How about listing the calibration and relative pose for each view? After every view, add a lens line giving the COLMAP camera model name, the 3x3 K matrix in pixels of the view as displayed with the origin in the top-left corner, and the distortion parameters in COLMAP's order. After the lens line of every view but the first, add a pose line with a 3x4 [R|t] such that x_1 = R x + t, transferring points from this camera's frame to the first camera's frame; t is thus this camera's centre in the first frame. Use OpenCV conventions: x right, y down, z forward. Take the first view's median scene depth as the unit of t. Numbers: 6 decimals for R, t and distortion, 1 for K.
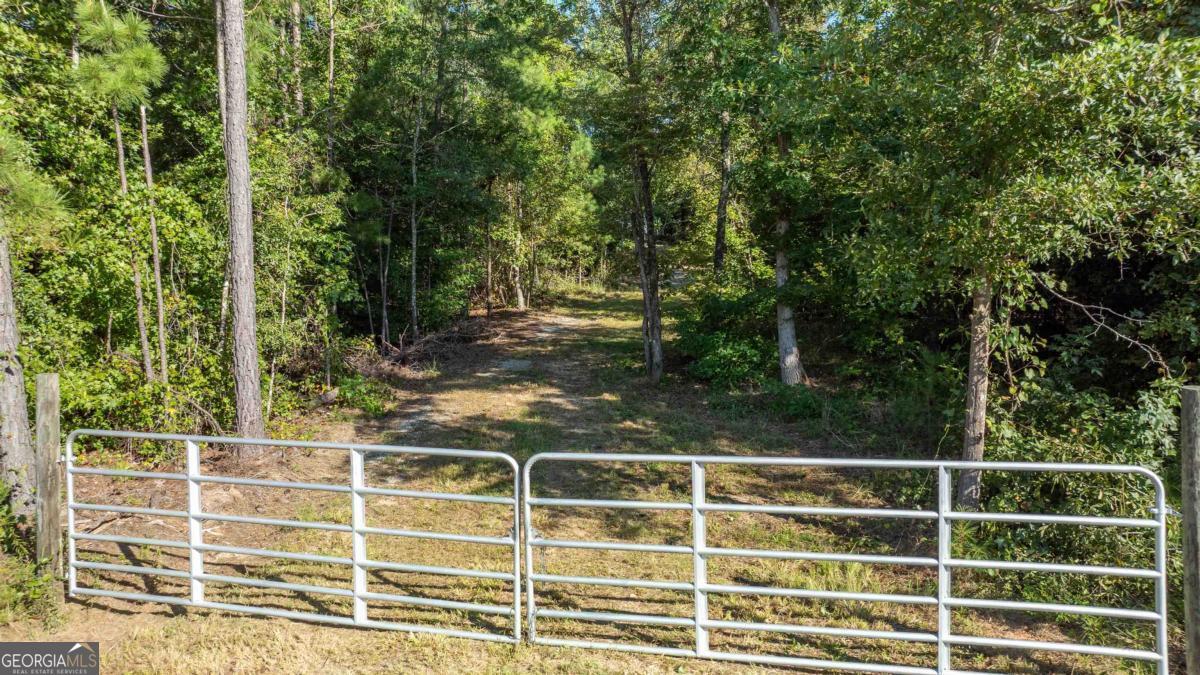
lens RADIAL K [[837.1, 0, 600.0], [0, 837.1, 337.5], [0, 0, 1]] dist [-0.004014, 0.005461]
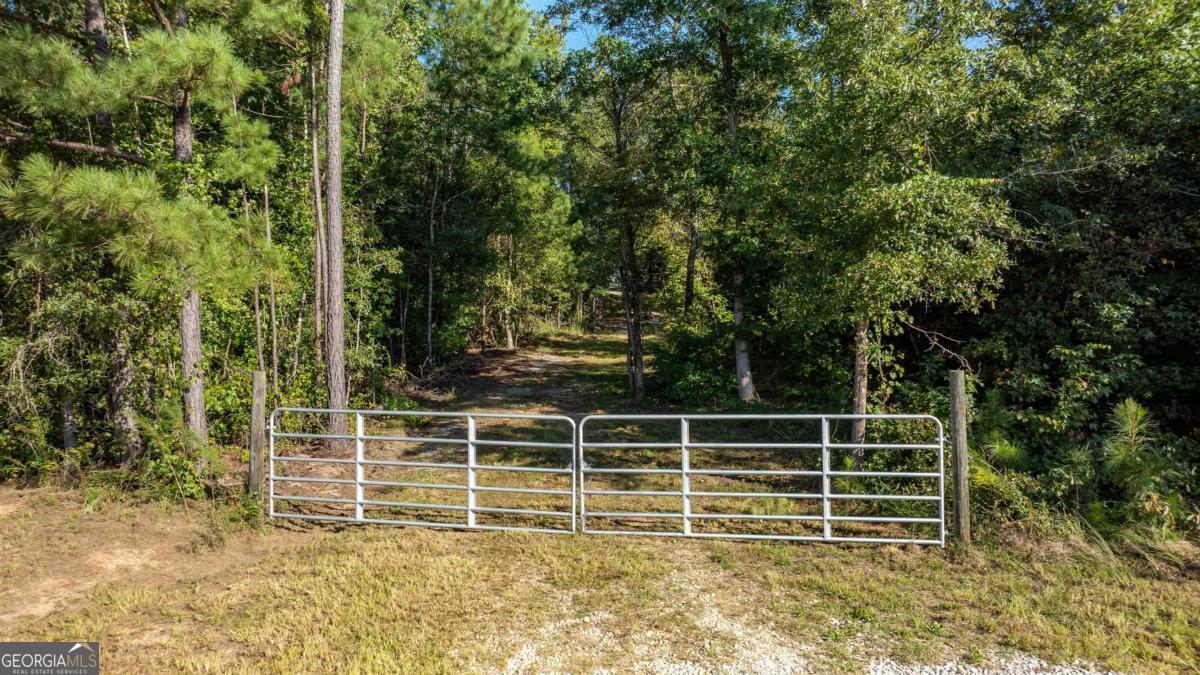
lens RADIAL K [[837.1, 0, 600.0], [0, 837.1, 337.5], [0, 0, 1]] dist [-0.004014, 0.005461]
pose [[0.999055, 0.006838, 0.042930, -0.033613], [-0.004410, 0.998398, -0.056407, 0.021343], [-0.043247, 0.056165, 0.997484, -0.181310]]
